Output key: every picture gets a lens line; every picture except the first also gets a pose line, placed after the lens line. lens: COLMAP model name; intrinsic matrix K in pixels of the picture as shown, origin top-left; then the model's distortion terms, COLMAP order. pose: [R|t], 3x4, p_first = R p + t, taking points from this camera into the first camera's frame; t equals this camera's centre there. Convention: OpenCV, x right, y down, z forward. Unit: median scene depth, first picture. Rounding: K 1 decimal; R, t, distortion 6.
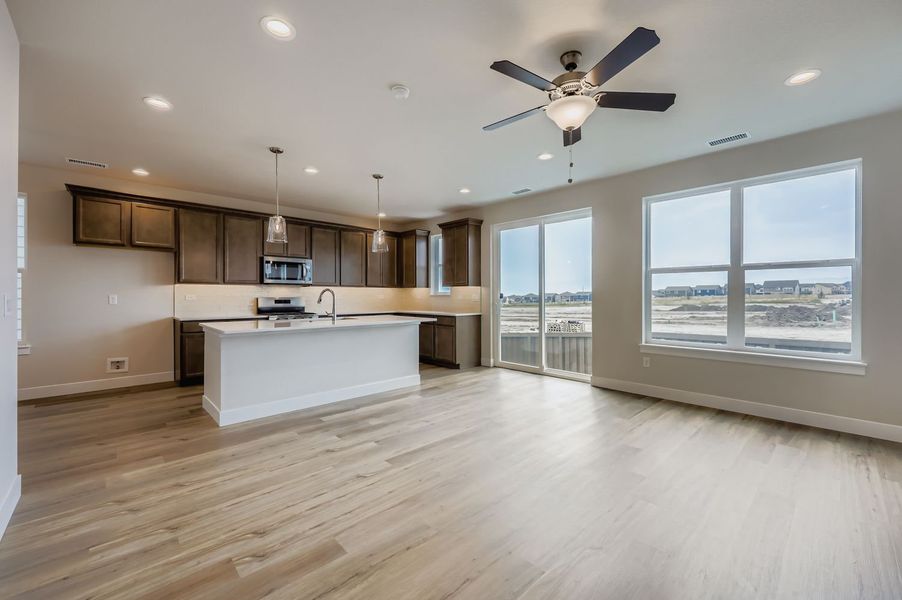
lens RADIAL K [[366.6, 0, 452.9], [0, 366.6, 297.6], [0, 0, 1]] dist [-0.000547, -0.000386]
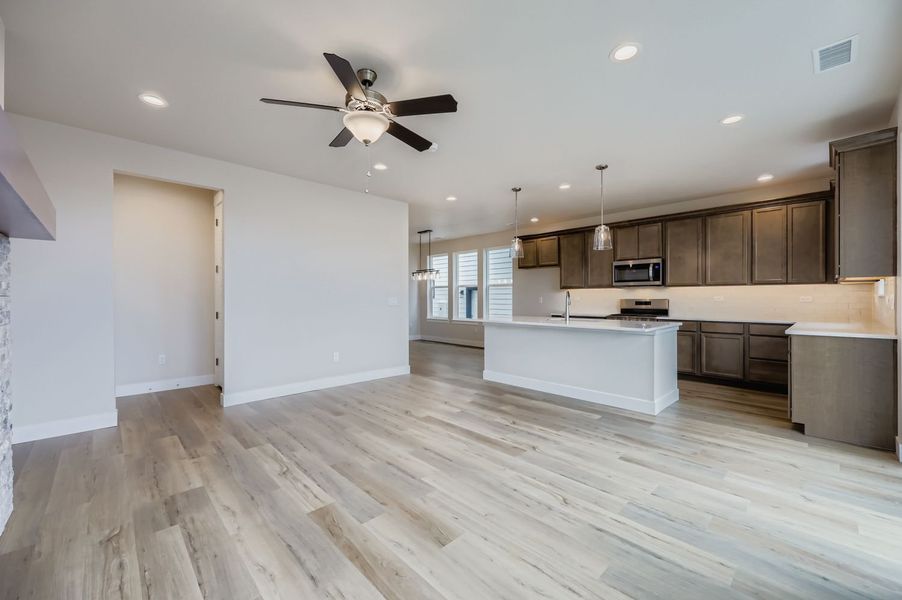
lens RADIAL K [[366.6, 0, 459.0], [0, 366.6, 293.2], [0, 0, 1]] dist [-0.000547, -0.000386]
pose [[0.018275, -0.013065, -0.999748, 0.909253], [-0.006451, 0.999892, -0.013184, -0.001058], [0.999812, 0.006690, 0.018189, 0.815946]]
